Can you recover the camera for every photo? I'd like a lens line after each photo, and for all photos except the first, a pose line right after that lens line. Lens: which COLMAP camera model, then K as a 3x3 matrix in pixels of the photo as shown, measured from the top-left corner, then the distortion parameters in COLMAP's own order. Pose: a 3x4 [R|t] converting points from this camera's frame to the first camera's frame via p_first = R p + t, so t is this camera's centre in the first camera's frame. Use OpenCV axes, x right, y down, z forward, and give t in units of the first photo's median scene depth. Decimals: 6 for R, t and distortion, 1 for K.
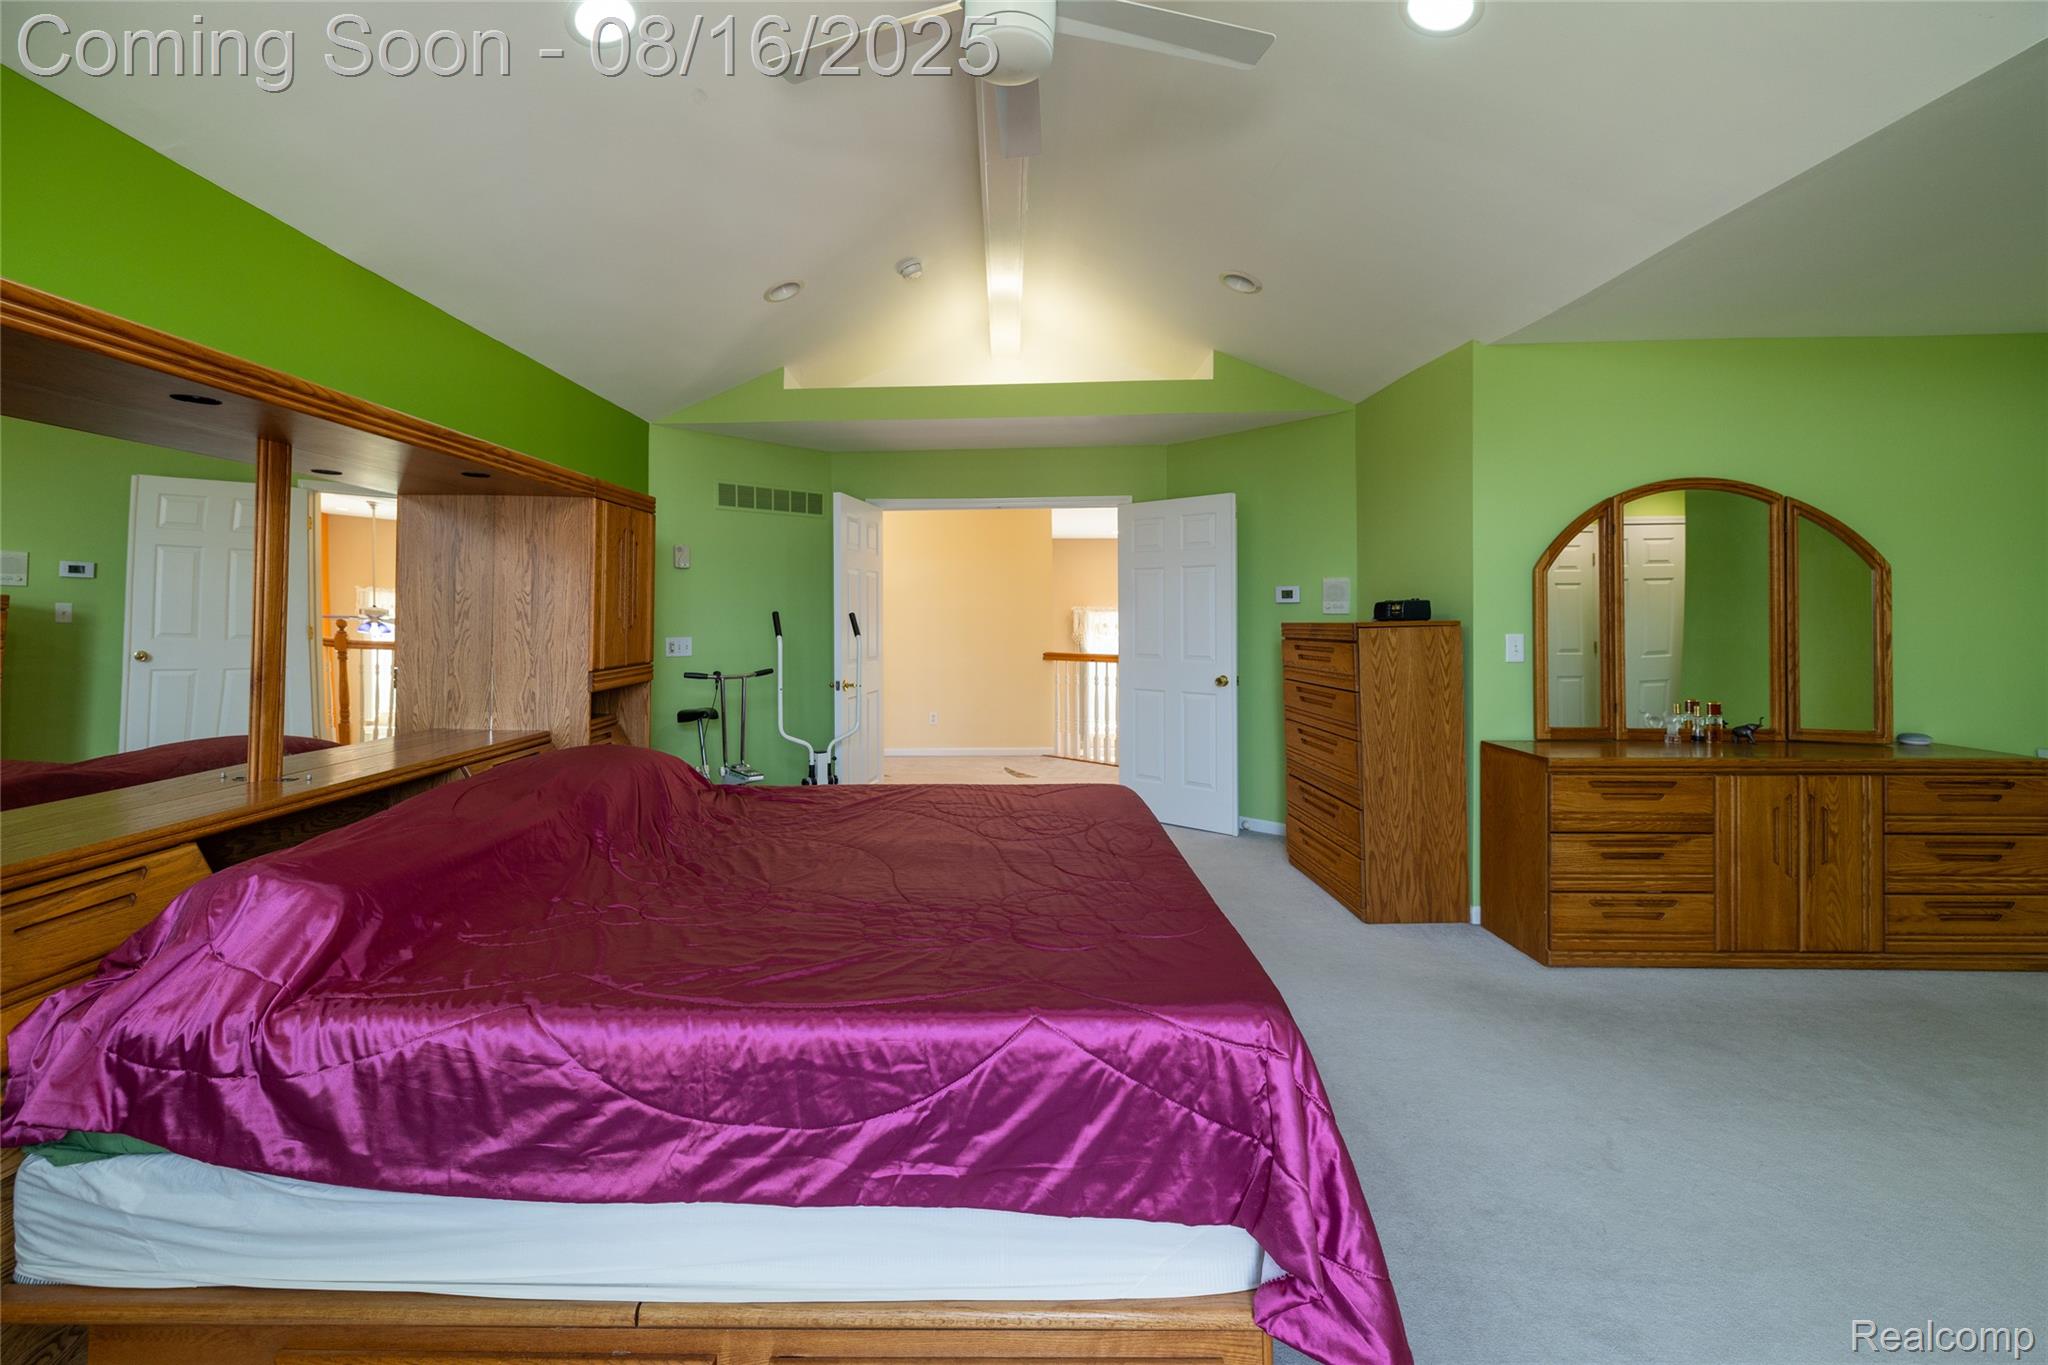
lens RADIAL K [[879.2, 0, 1016.5], [0, 879.2, 619.6], [0, 0, 1]] dist [0.000734, -0.000087]
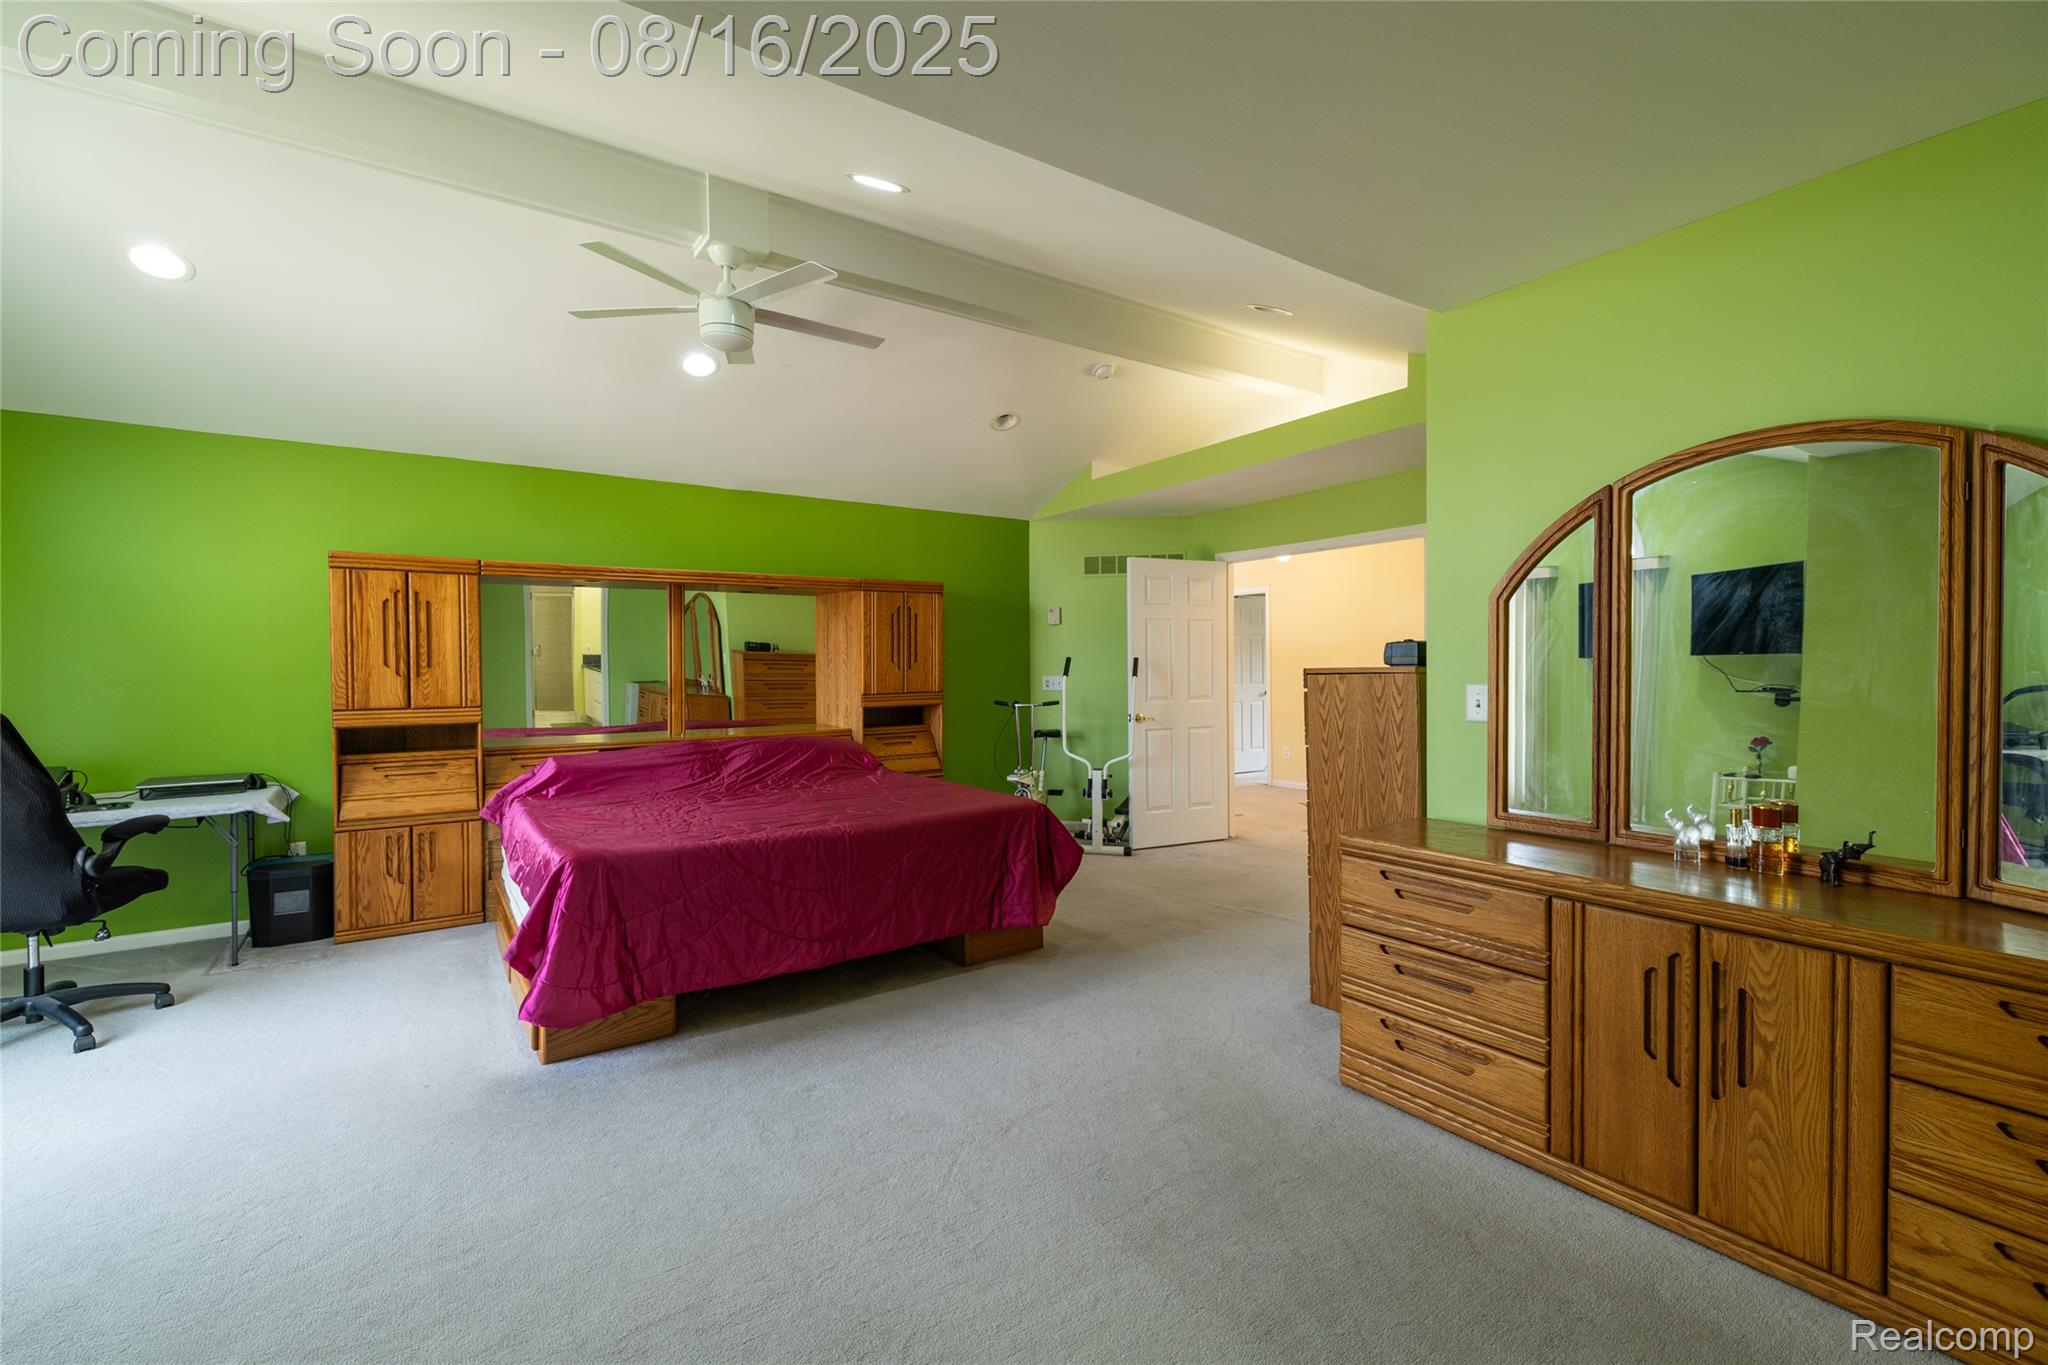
lens RADIAL K [[868.0, 0, 1014.4], [0, 868.0, 680.7], [0, 0, 1]] dist [-0.000325, -0.000057]
pose [[0.594971, 0.017309, -0.803561, 0.941200], [0.001840, 0.999736, 0.022897, -0.004770], [0.803745, -0.015102, 0.594782, 0.236039]]
